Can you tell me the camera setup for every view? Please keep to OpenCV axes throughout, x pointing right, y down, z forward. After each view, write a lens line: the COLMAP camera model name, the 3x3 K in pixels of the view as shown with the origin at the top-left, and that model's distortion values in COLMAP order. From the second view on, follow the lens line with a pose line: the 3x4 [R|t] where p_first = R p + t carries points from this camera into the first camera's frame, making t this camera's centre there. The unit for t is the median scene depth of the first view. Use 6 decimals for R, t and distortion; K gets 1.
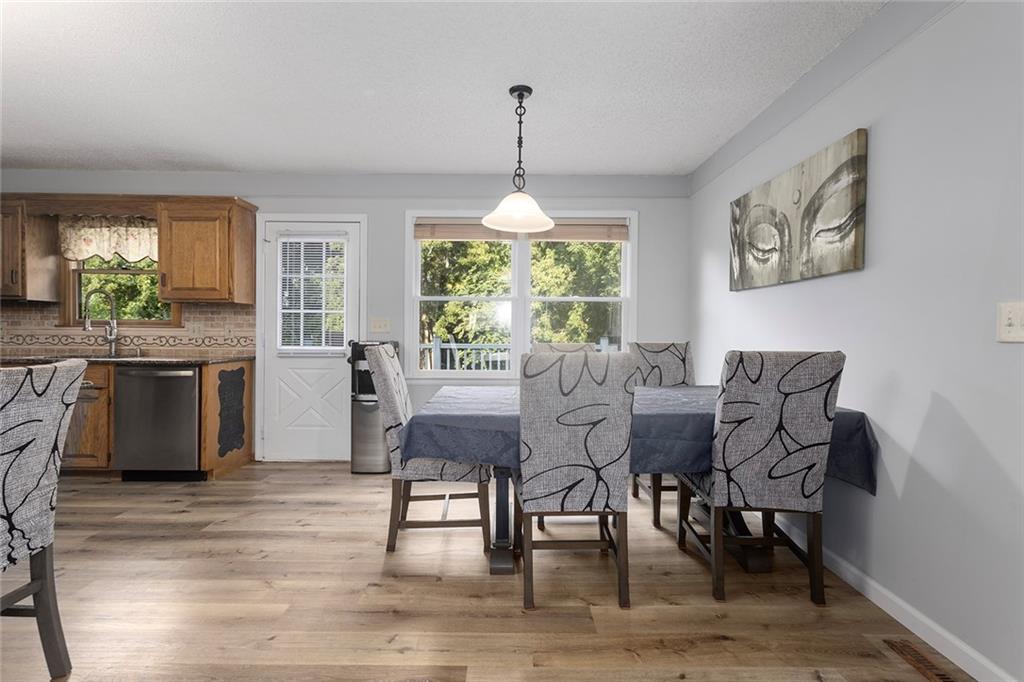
lens RADIAL K [[489.4, 0, 512.0], [0, 489.4, 341.0], [0, 0, 1]] dist [-0.000579, 0.000264]
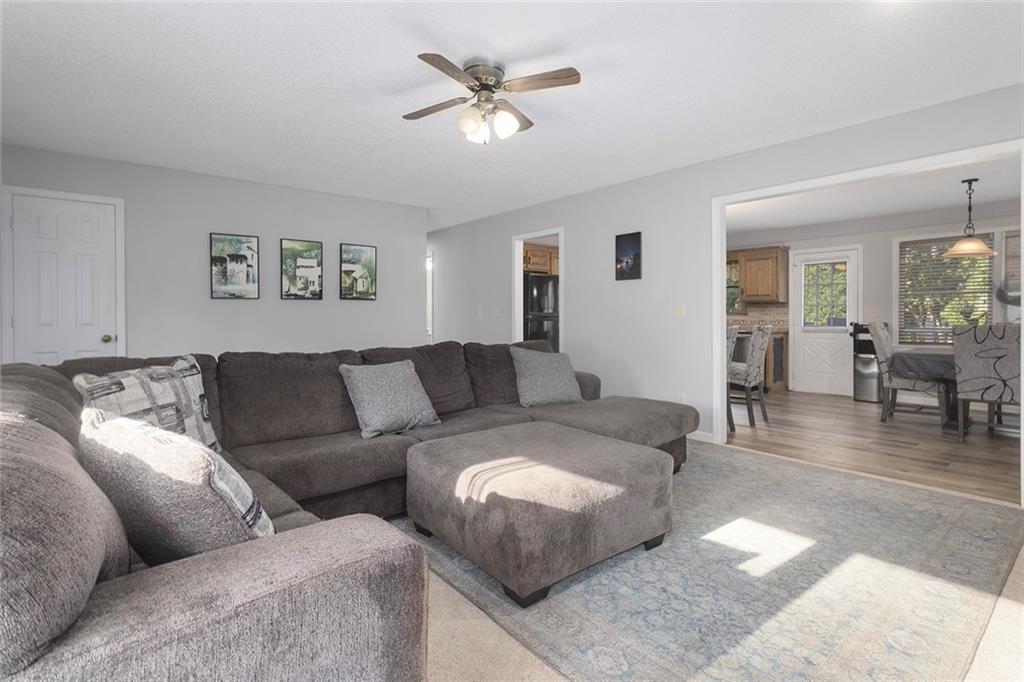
lens RADIAL K [[492.1, 0, 504.9], [0, 492.1, 318.0], [0, 0, 1]] dist [-0.002604, -0.000128]
pose [[0.624379, -0.008845, -0.781071, 0.234198], [-0.008971, 0.999789, -0.018493, 0.026572], [0.781070, 0.018553, 0.624168, -0.954801]]
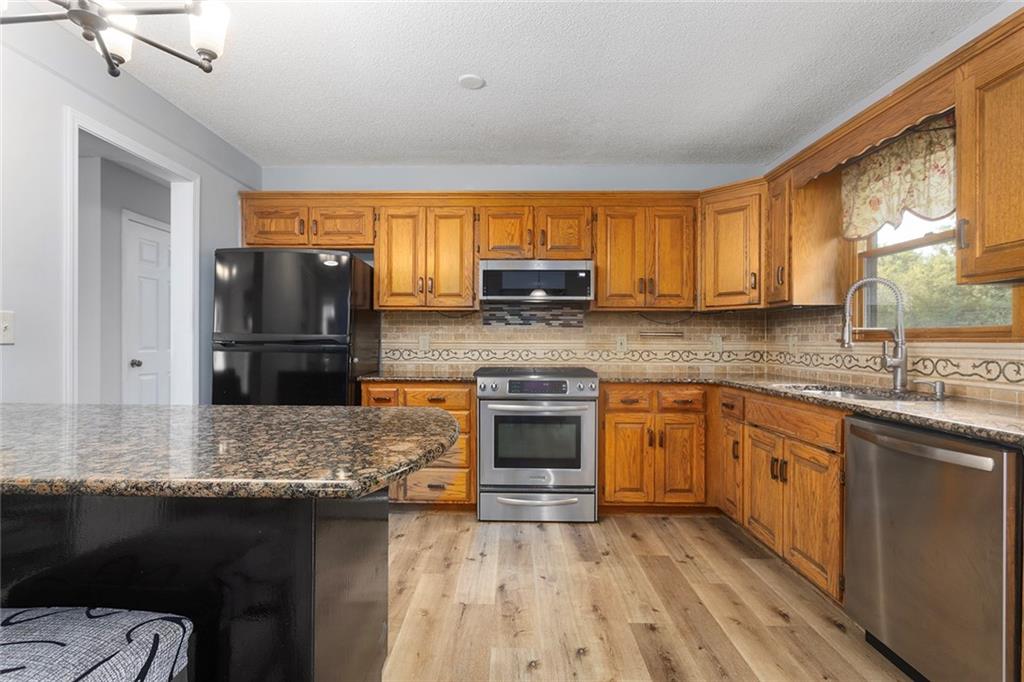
lens RADIAL K [[489.4, 0, 512.0], [0, 489.4, 341.0], [0, 0, 1]] dist [-0.000579, 0.000264]
pose [[-0.013769, -0.010061, -0.999855, -0.259365], [-0.024006, 0.999664, -0.009729, -0.013482], [0.999617, 0.023869, -0.014006, 0.593357]]
